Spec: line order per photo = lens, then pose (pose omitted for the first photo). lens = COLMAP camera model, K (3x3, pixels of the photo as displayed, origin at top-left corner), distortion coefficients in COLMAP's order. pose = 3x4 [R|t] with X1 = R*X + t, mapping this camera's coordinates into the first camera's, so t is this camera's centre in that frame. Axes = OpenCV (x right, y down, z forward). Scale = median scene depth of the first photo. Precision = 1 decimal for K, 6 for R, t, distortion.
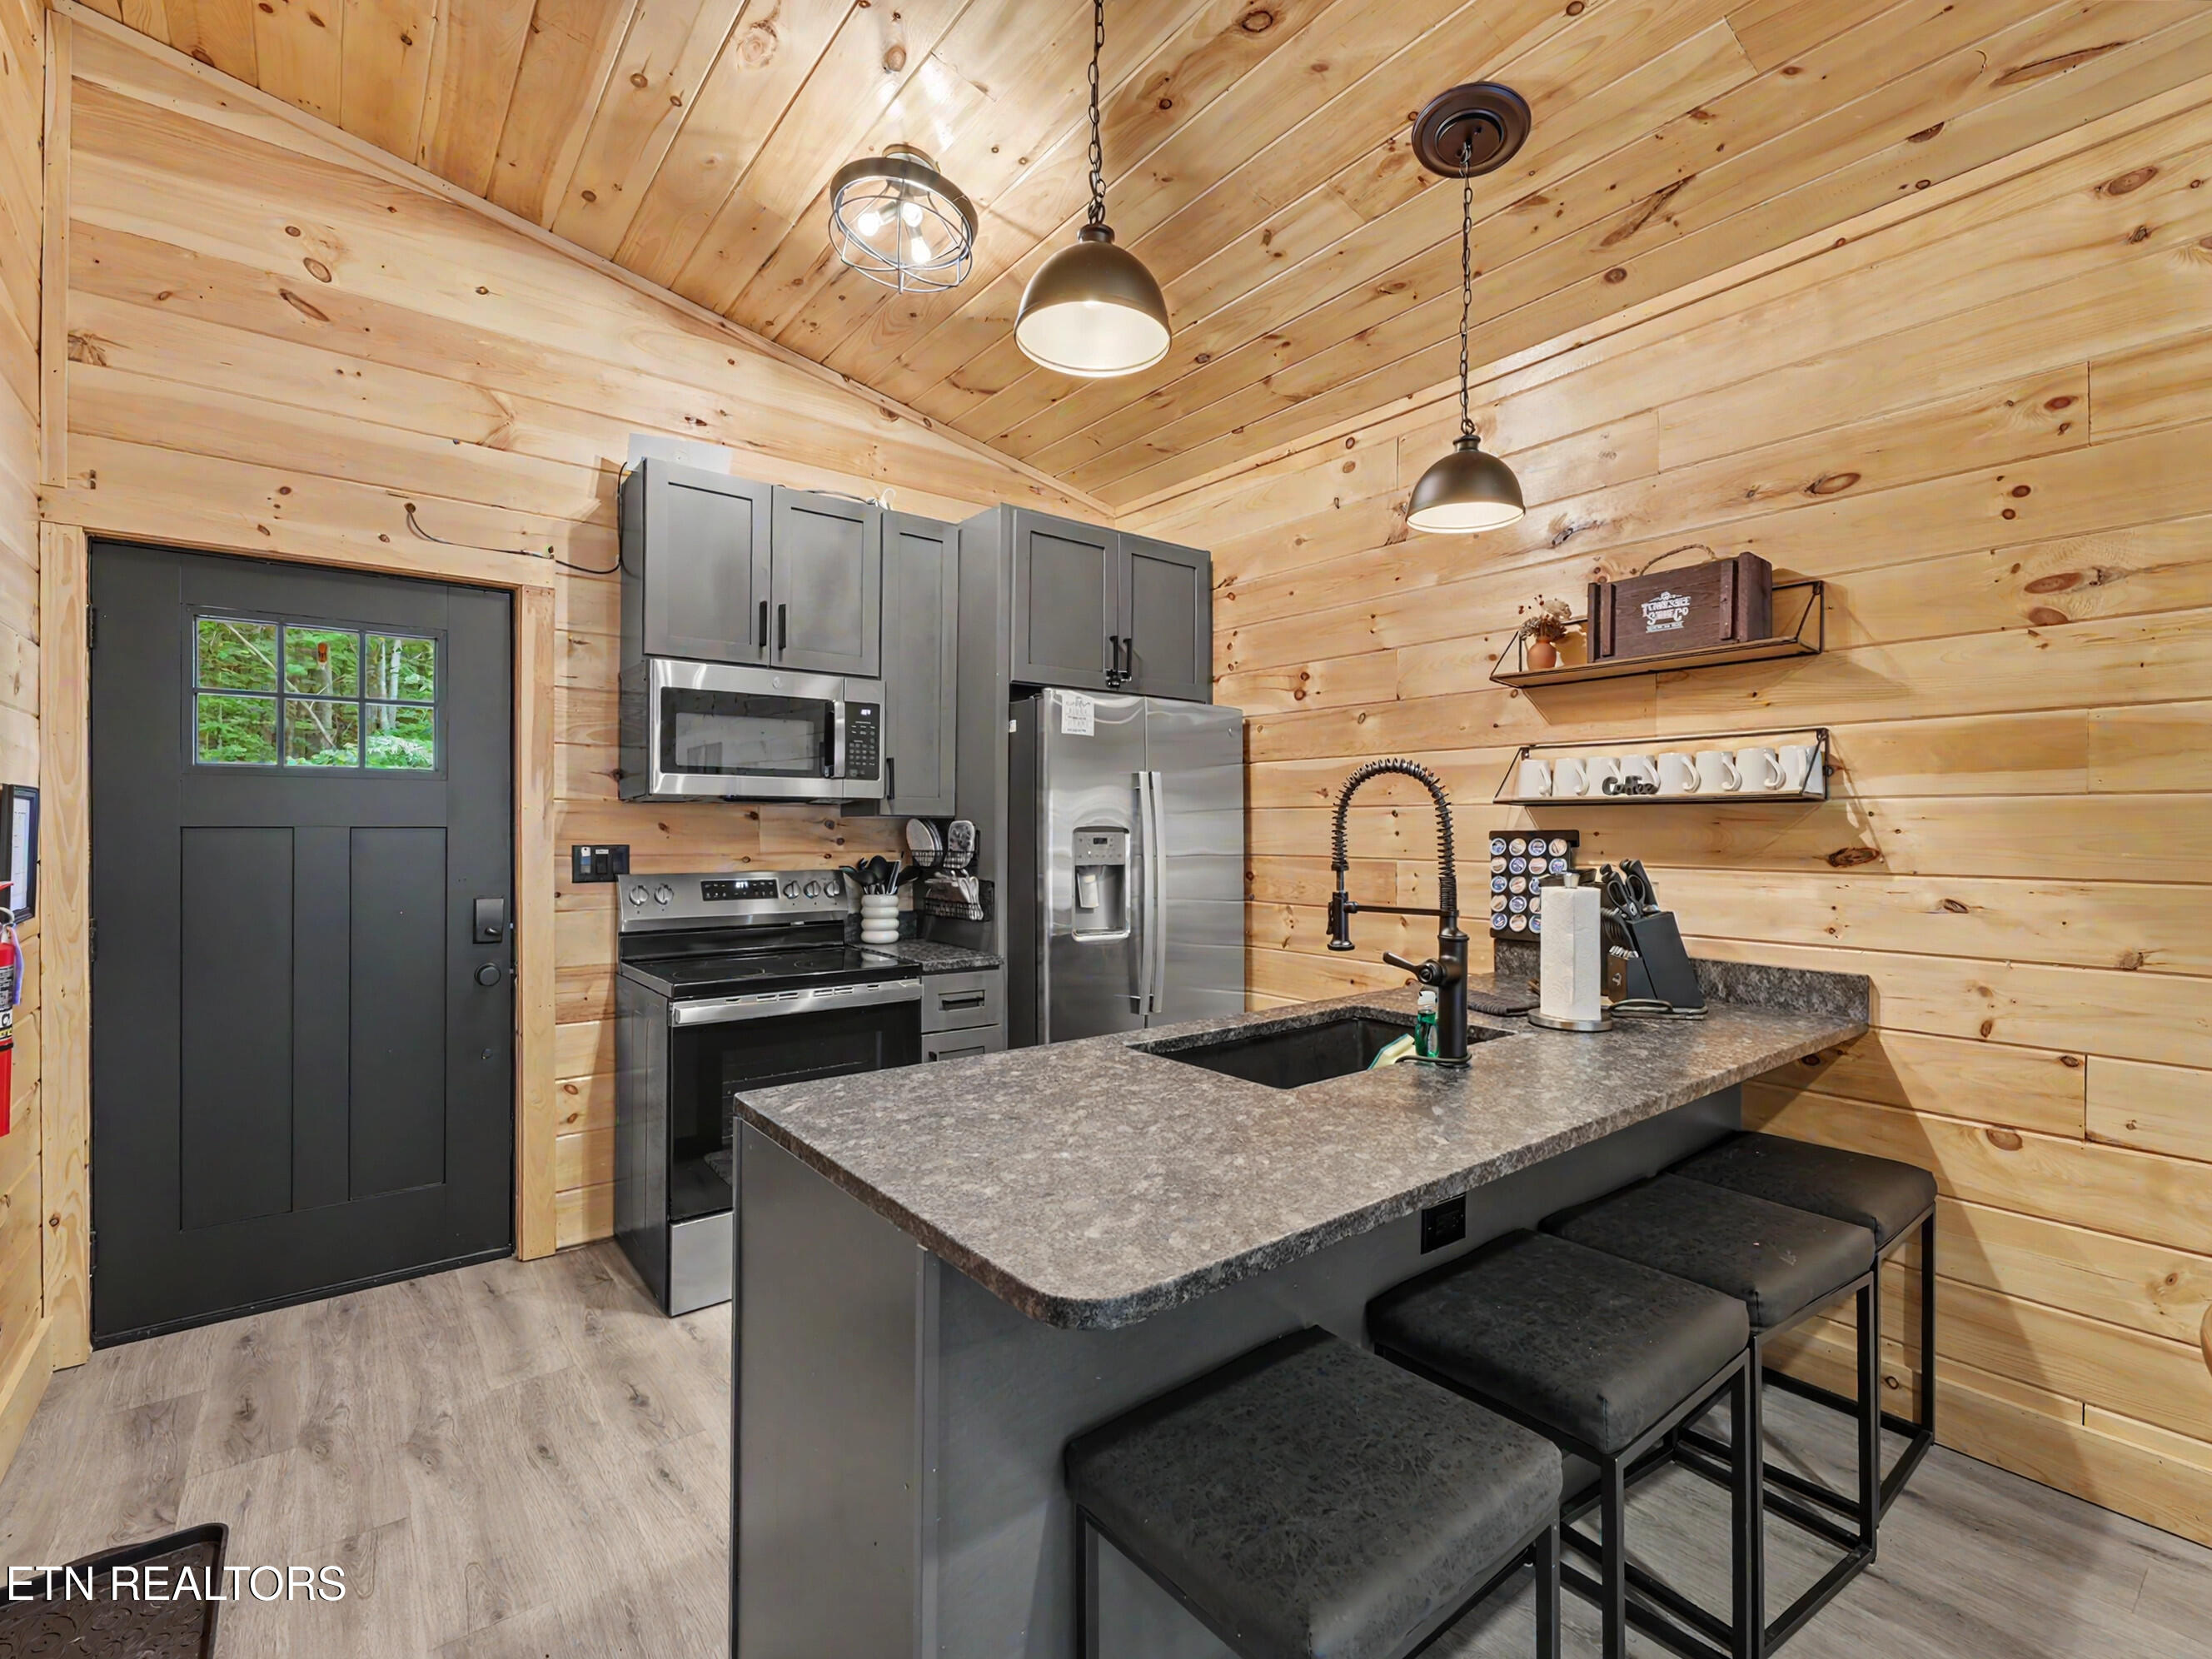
lens RADIAL K [[1001.3, 0, 1103.2], [0, 1001.3, 820.8], [0, 0, 1]] dist [0.004763, 0.000500]
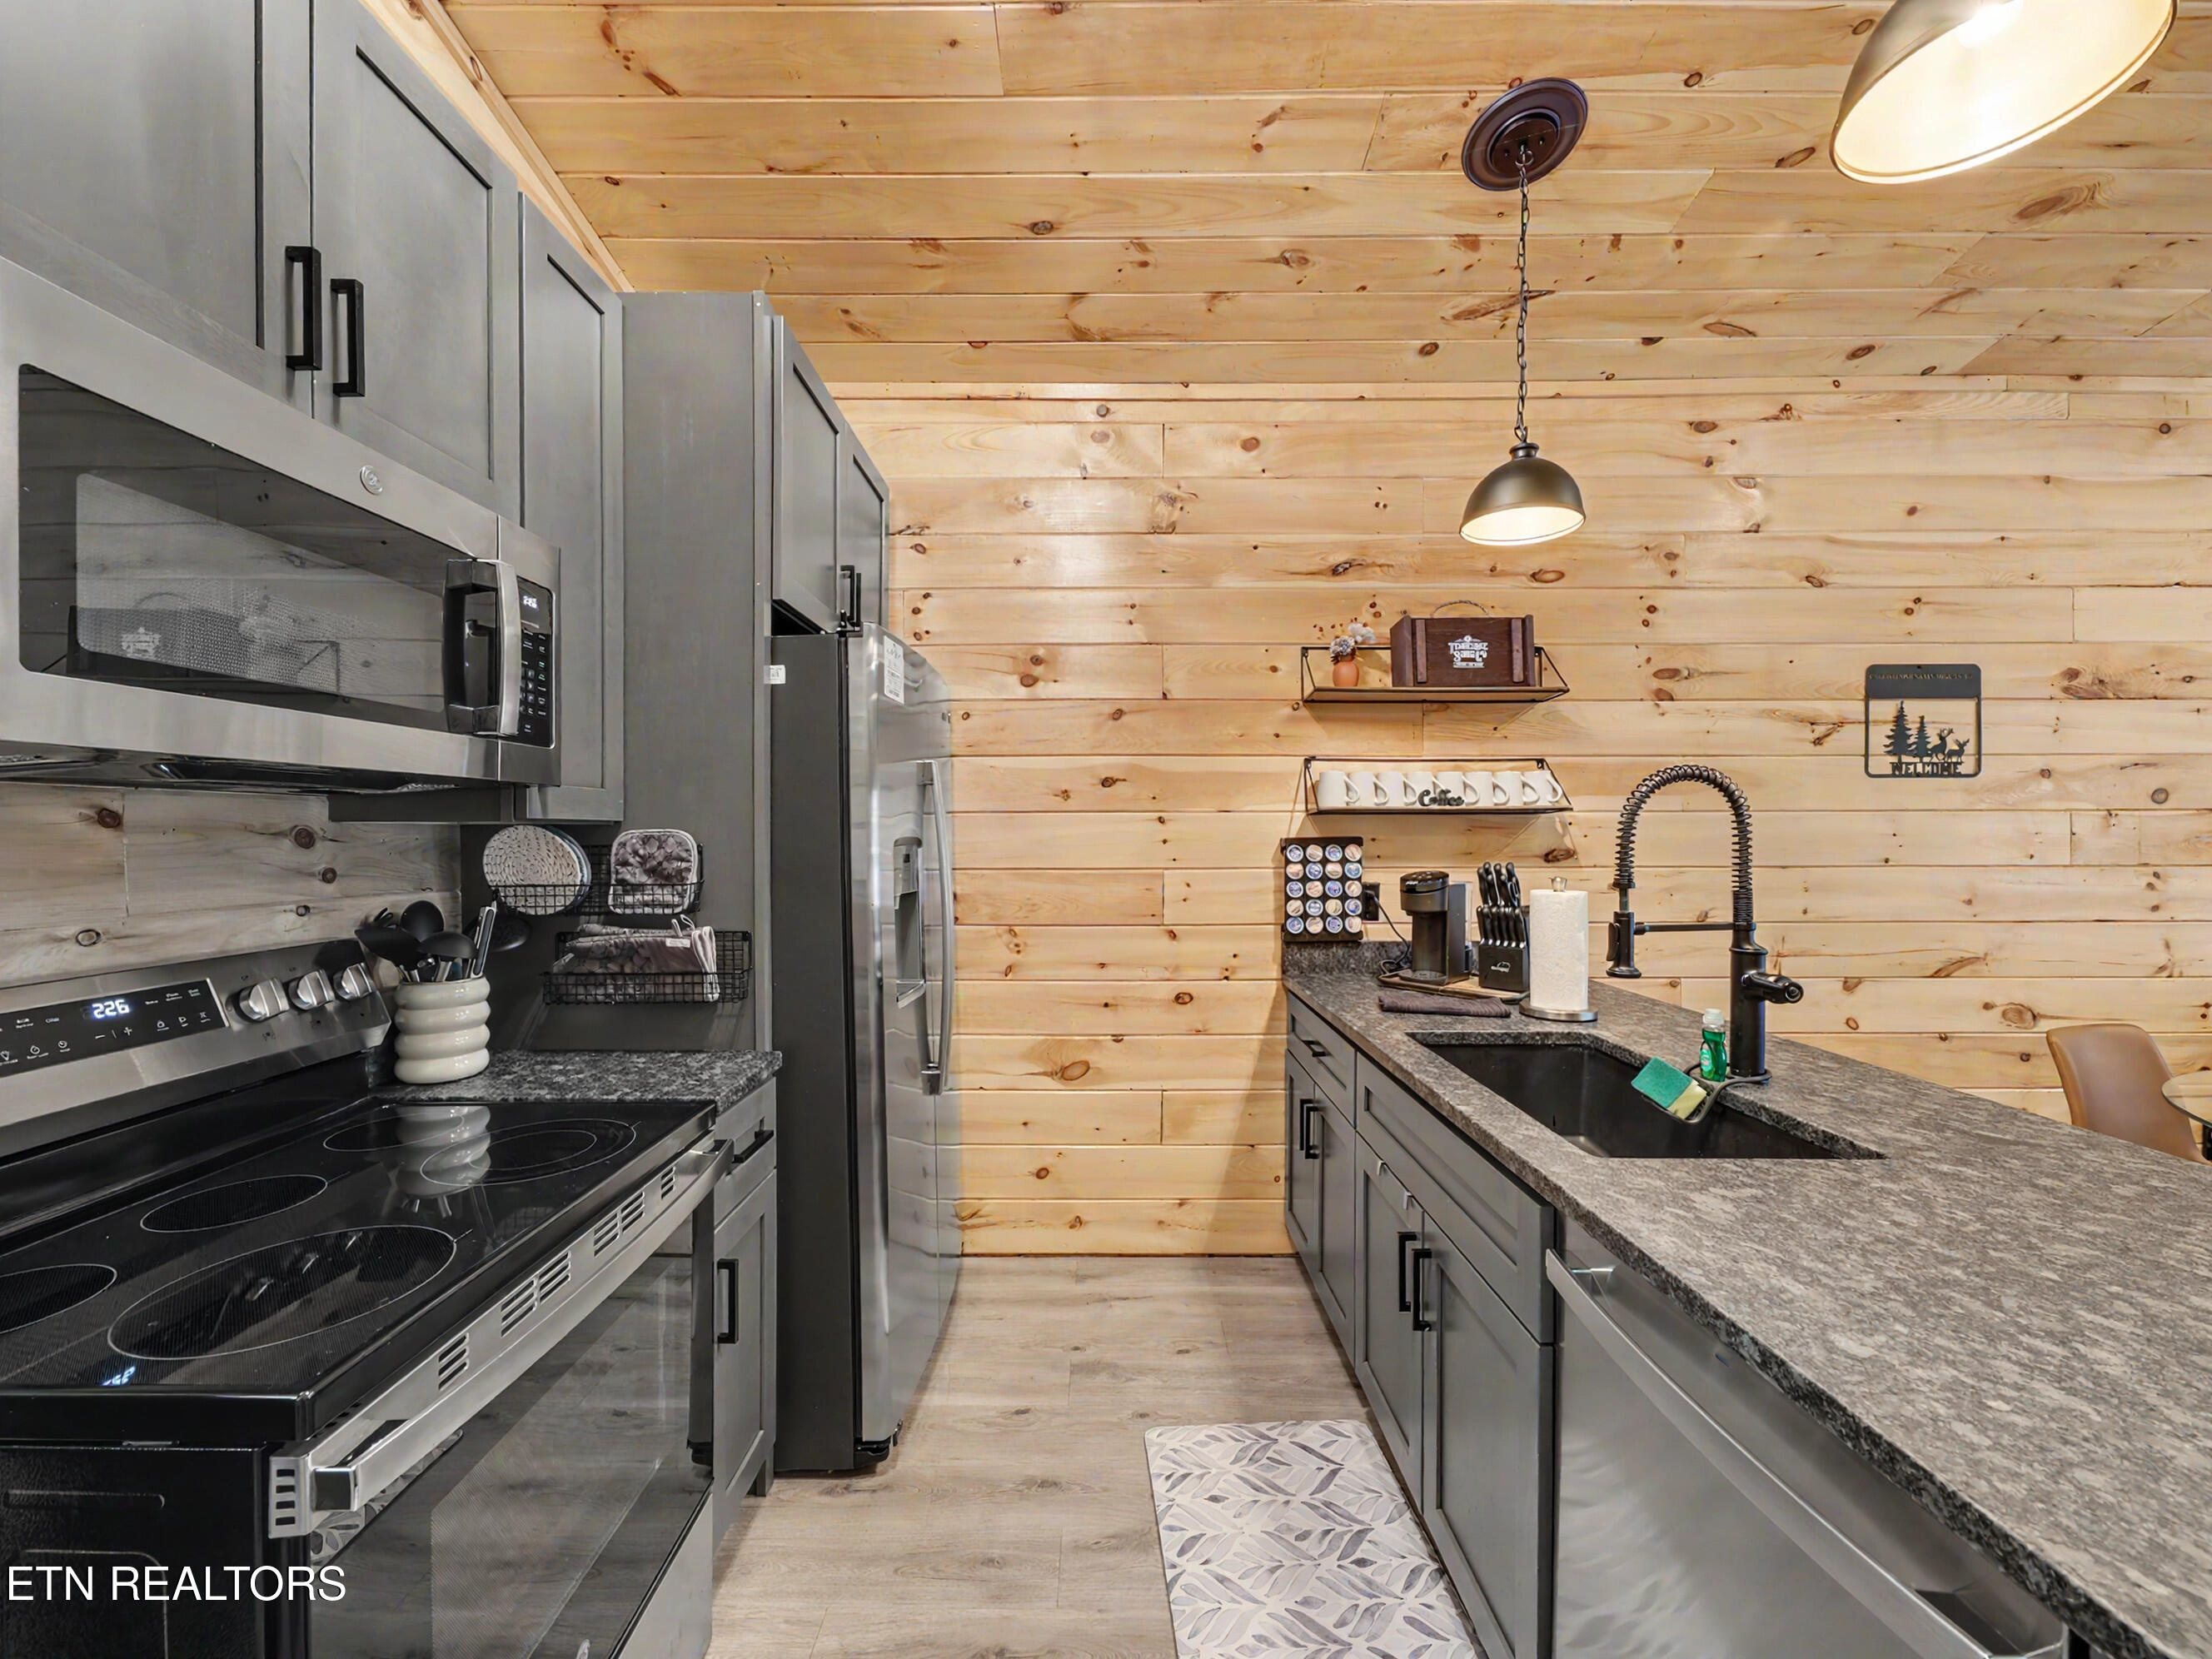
lens RADIAL K [[870.6, 0, 1099.2], [0, 870.6, 838.3], [0, 0, 1]] dist [-0.003690, 0.006690]
pose [[0.620394, -0.011219, 0.784210, -0.407810], [-0.001349, 0.999881, 0.015371, -0.003225], [-0.784289, -0.010594, 0.620305, 0.552953]]
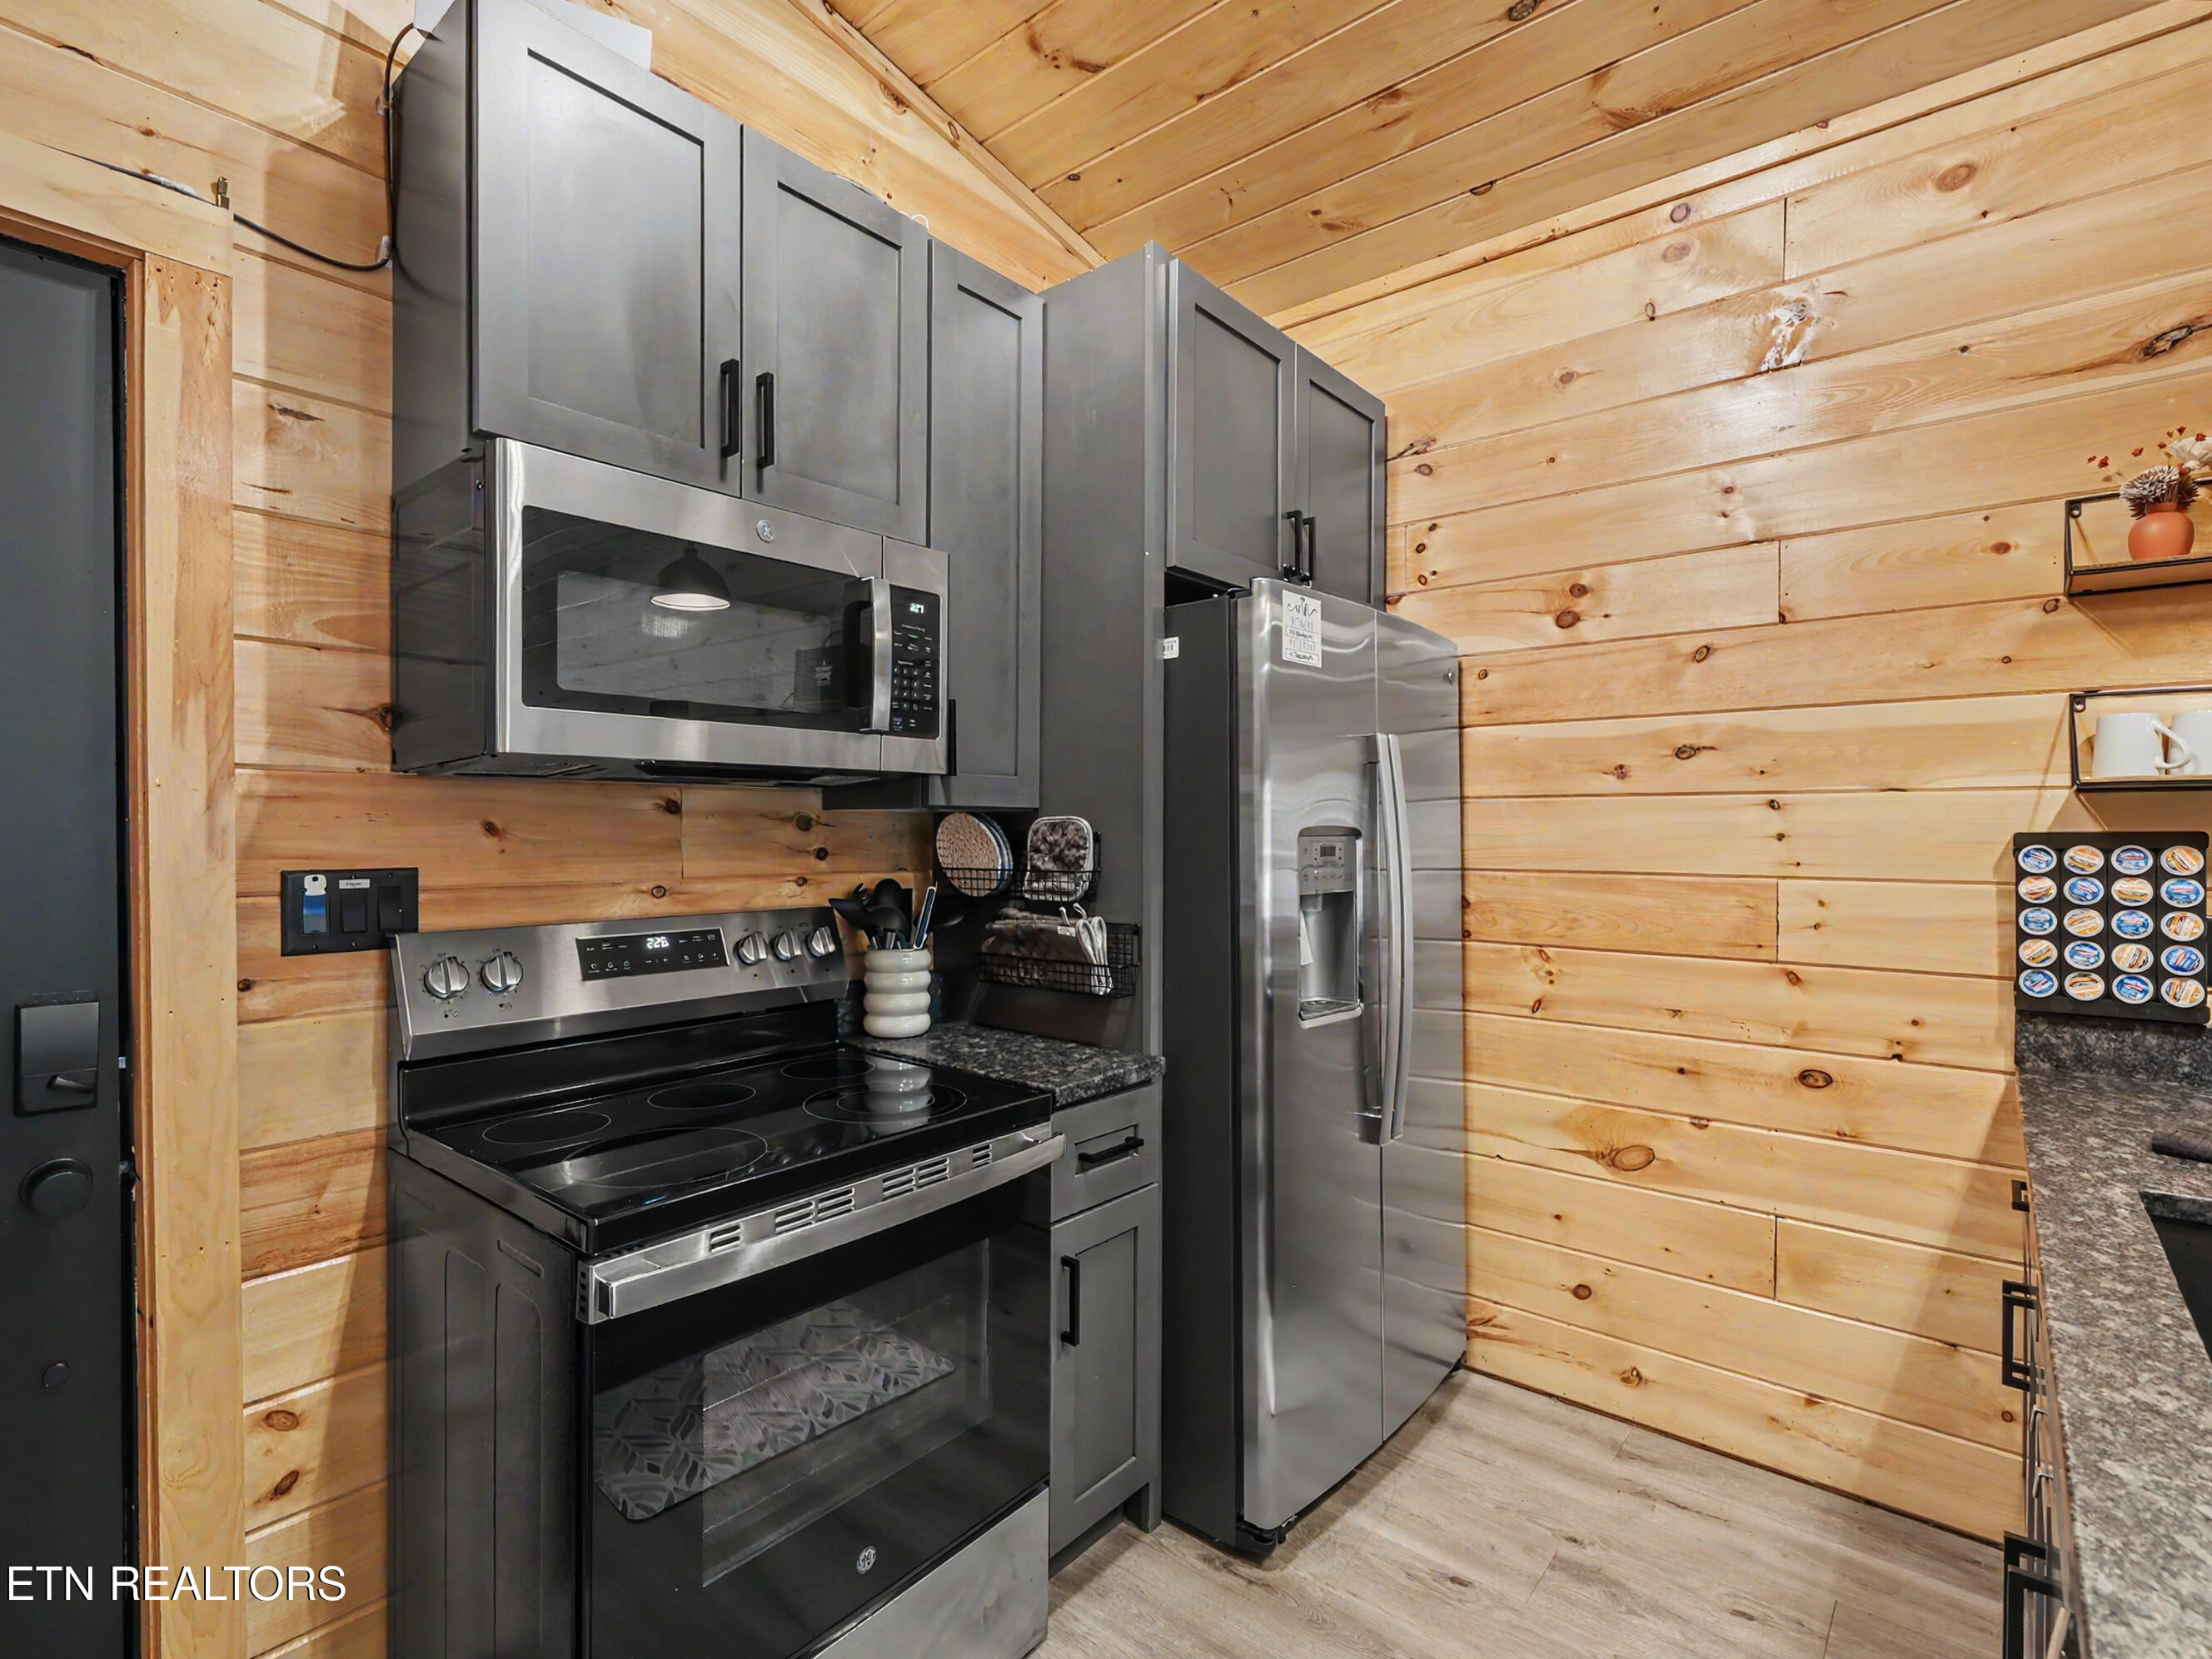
lens RADIAL K [[1065.0, 0, 1106.0], [0, 1065.0, 829.5], [0, 0, 1]] dist [0.019936, -0.009603]
pose [[0.977883, -0.002383, 0.209139, -0.266091], [0.000393, 0.999954, 0.009554, 0.001643], [-0.209152, -0.009261, 0.977839, 0.449053]]
